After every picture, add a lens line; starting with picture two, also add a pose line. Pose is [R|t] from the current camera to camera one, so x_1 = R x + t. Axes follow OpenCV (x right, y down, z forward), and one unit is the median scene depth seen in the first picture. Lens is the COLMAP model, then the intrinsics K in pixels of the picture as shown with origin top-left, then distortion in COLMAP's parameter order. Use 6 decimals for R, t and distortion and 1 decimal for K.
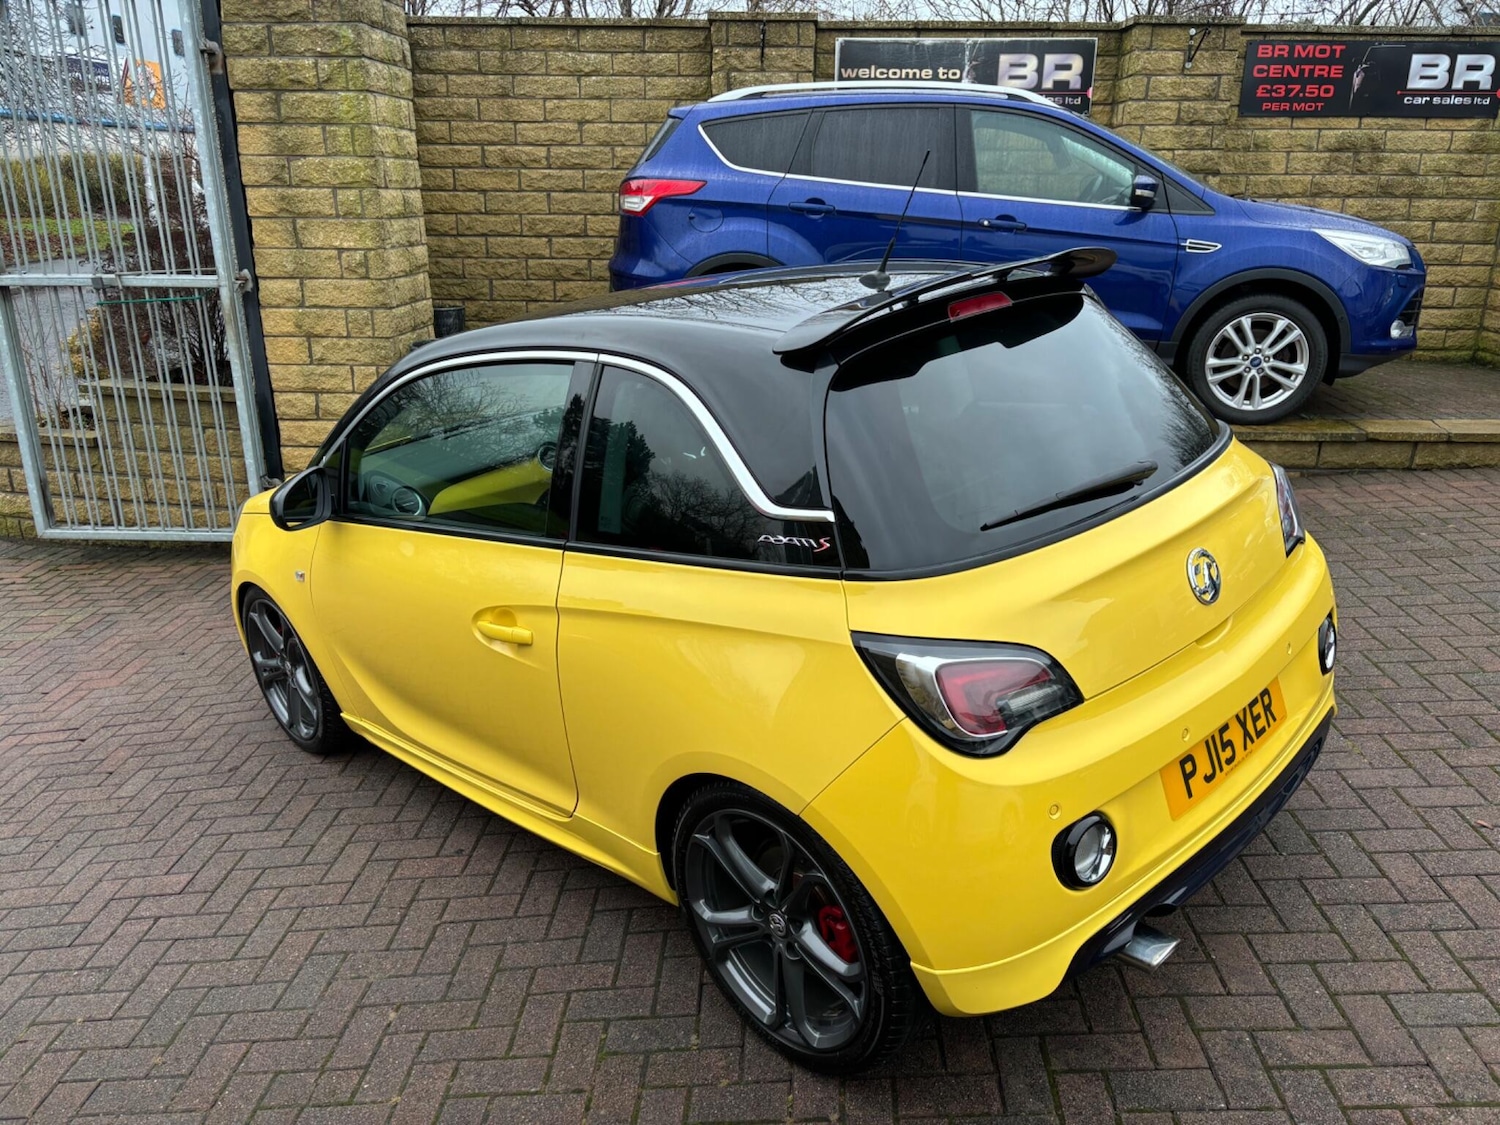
lens RADIAL K [[1123.6, 0, 758.0], [0, 1123.6, 563.3], [0, 0, 1]] dist [0.082569, -0.089228]
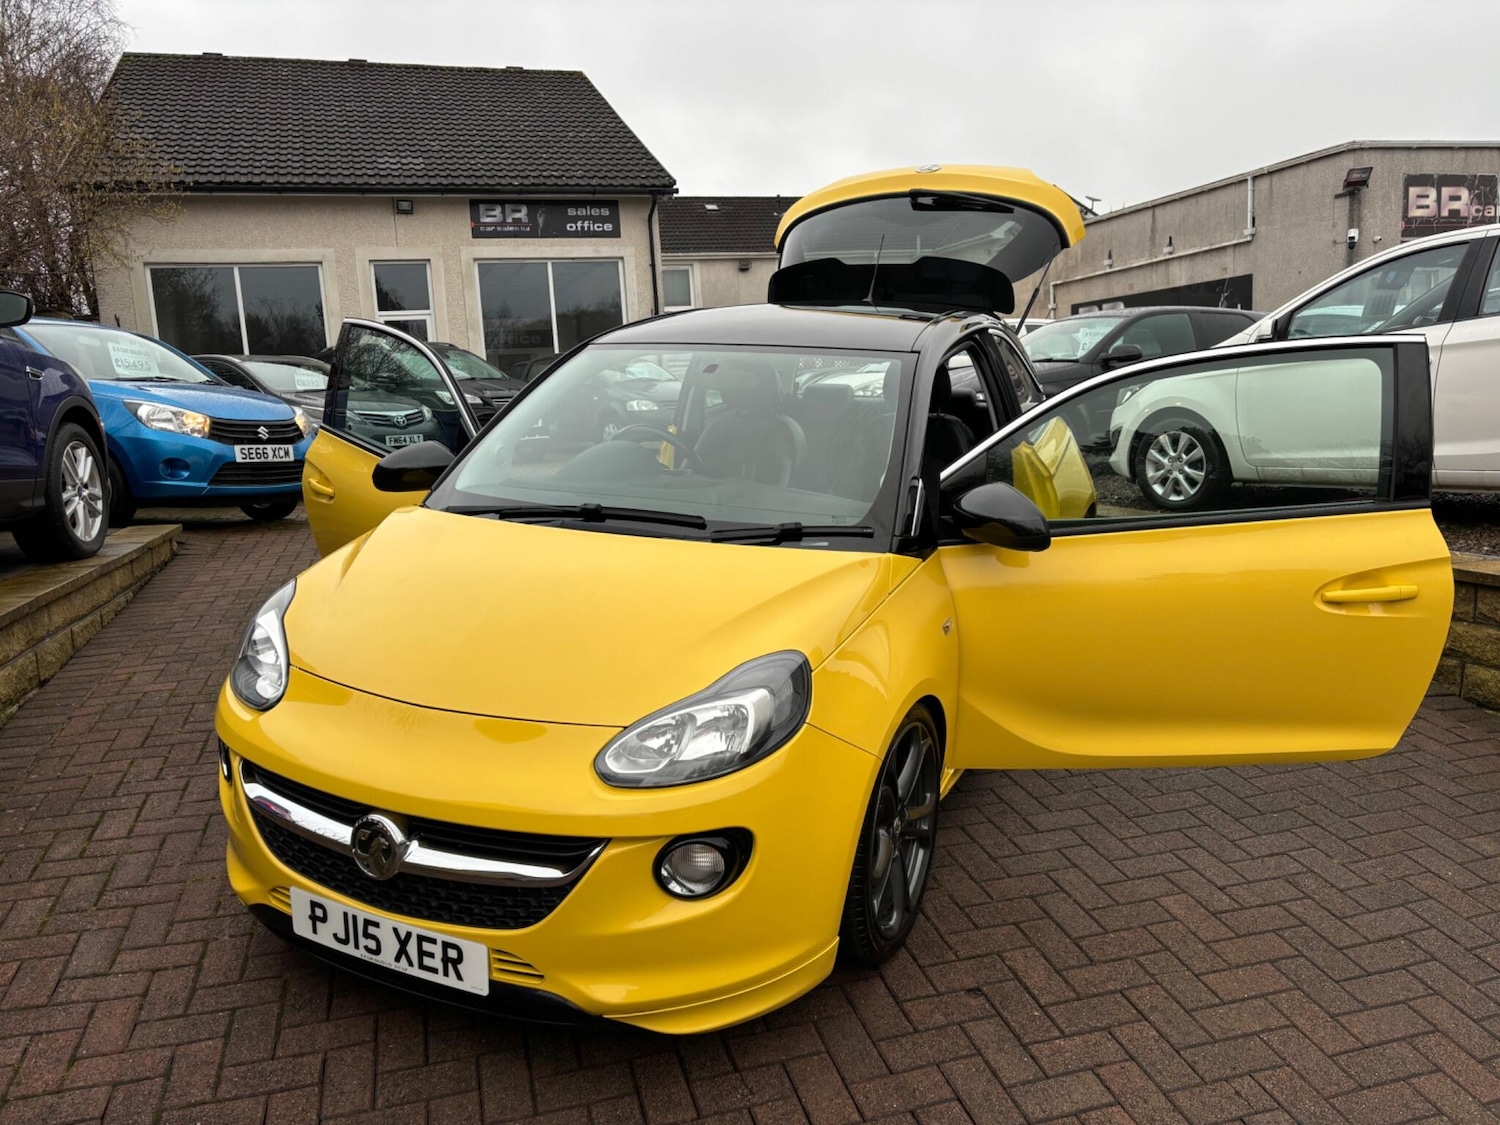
lens RADIAL K [[1131.3, 0, 761.3], [0, 1131.3, 556.6], [0, 0, 1]] dist [0.012482, 0.009247]
pose [[-0.341181, -0.127434, 0.931320, -0.631700], [0.342344, 0.905879, 0.249367, -0.163573], [-0.875440, 0.403912, -0.265443, 0.744371]]
